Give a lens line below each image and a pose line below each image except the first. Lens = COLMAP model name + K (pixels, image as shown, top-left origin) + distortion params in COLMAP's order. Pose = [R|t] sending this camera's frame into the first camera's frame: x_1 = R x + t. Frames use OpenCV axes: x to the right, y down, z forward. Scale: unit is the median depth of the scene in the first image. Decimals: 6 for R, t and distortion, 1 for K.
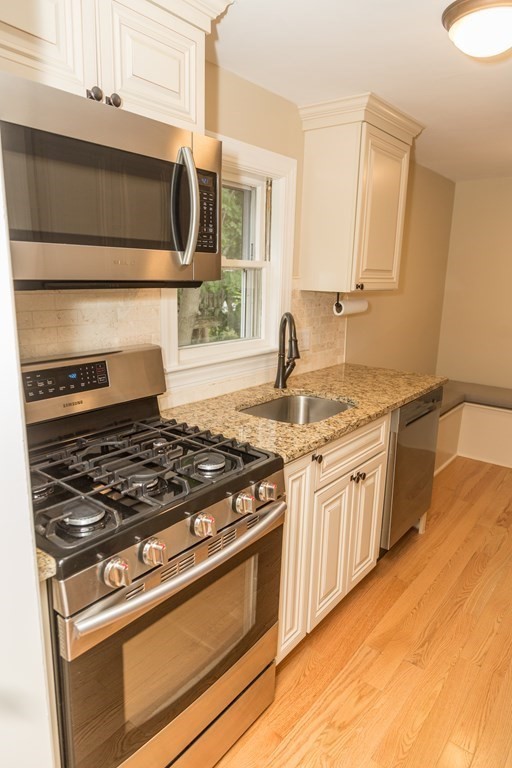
lens RADIAL K [[502.6, 0, 256.0], [0, 502.6, 384.0], [0, 0, 1]] dist [-0.006509, -0.001288]
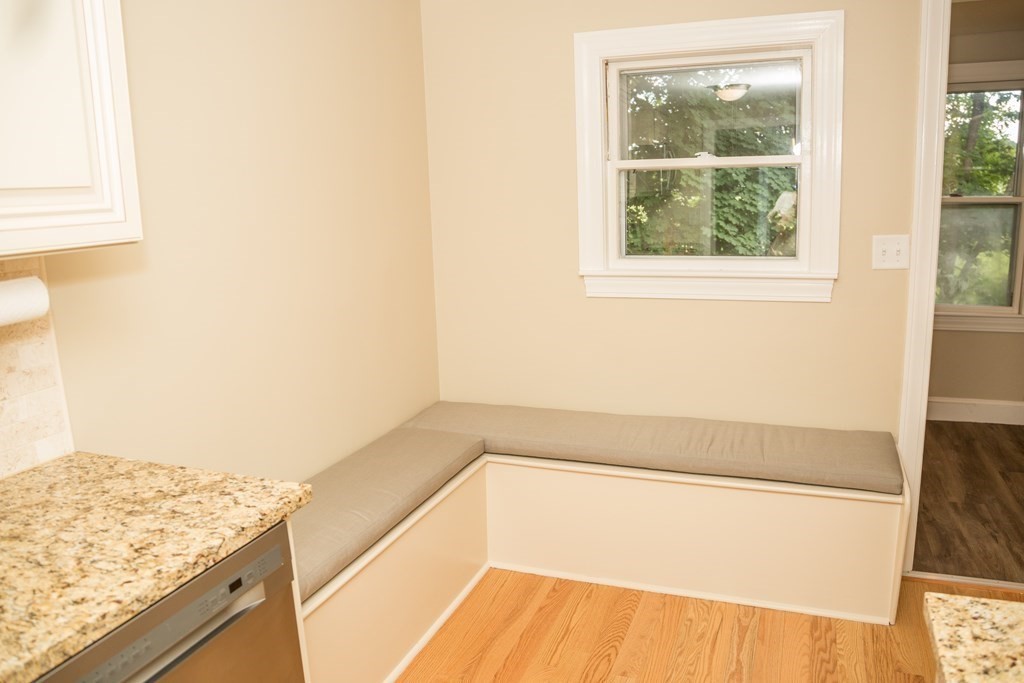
lens RADIAL K [[759.0, 0, 526.5], [0, 759.0, 336.1], [0, 0, 1]] dist [-0.065104, 0.001813]
pose [[0.950670, -0.114530, 0.288286, 0.475226], [0.121715, 0.992540, -0.007059, -0.115089], [-0.285327, 0.041799, 0.957518, 0.569308]]
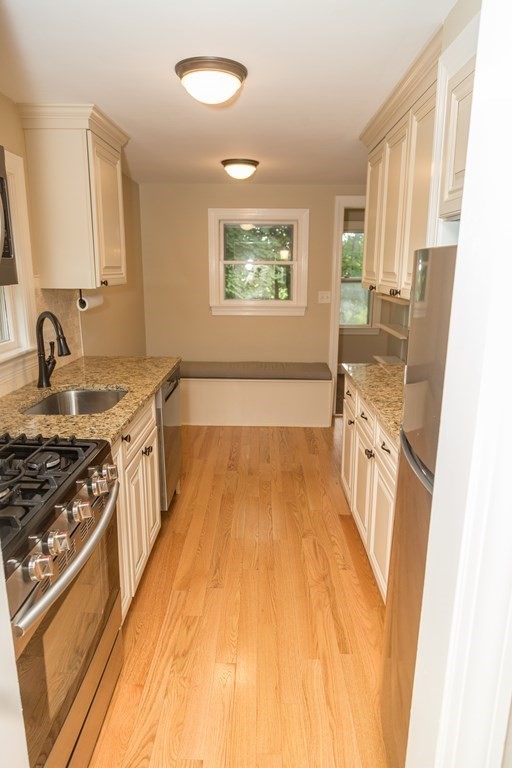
lens RADIAL K [[502.6, 0, 256.0], [0, 502.6, 384.0], [0, 0, 1]] dist [-0.006509, -0.001288]
pose [[0.794424, -0.157887, 0.586482, -0.219482], [0.145845, 0.986958, 0.068142, -0.005367], [-0.589592, 0.031402, 0.807090, -0.064767]]
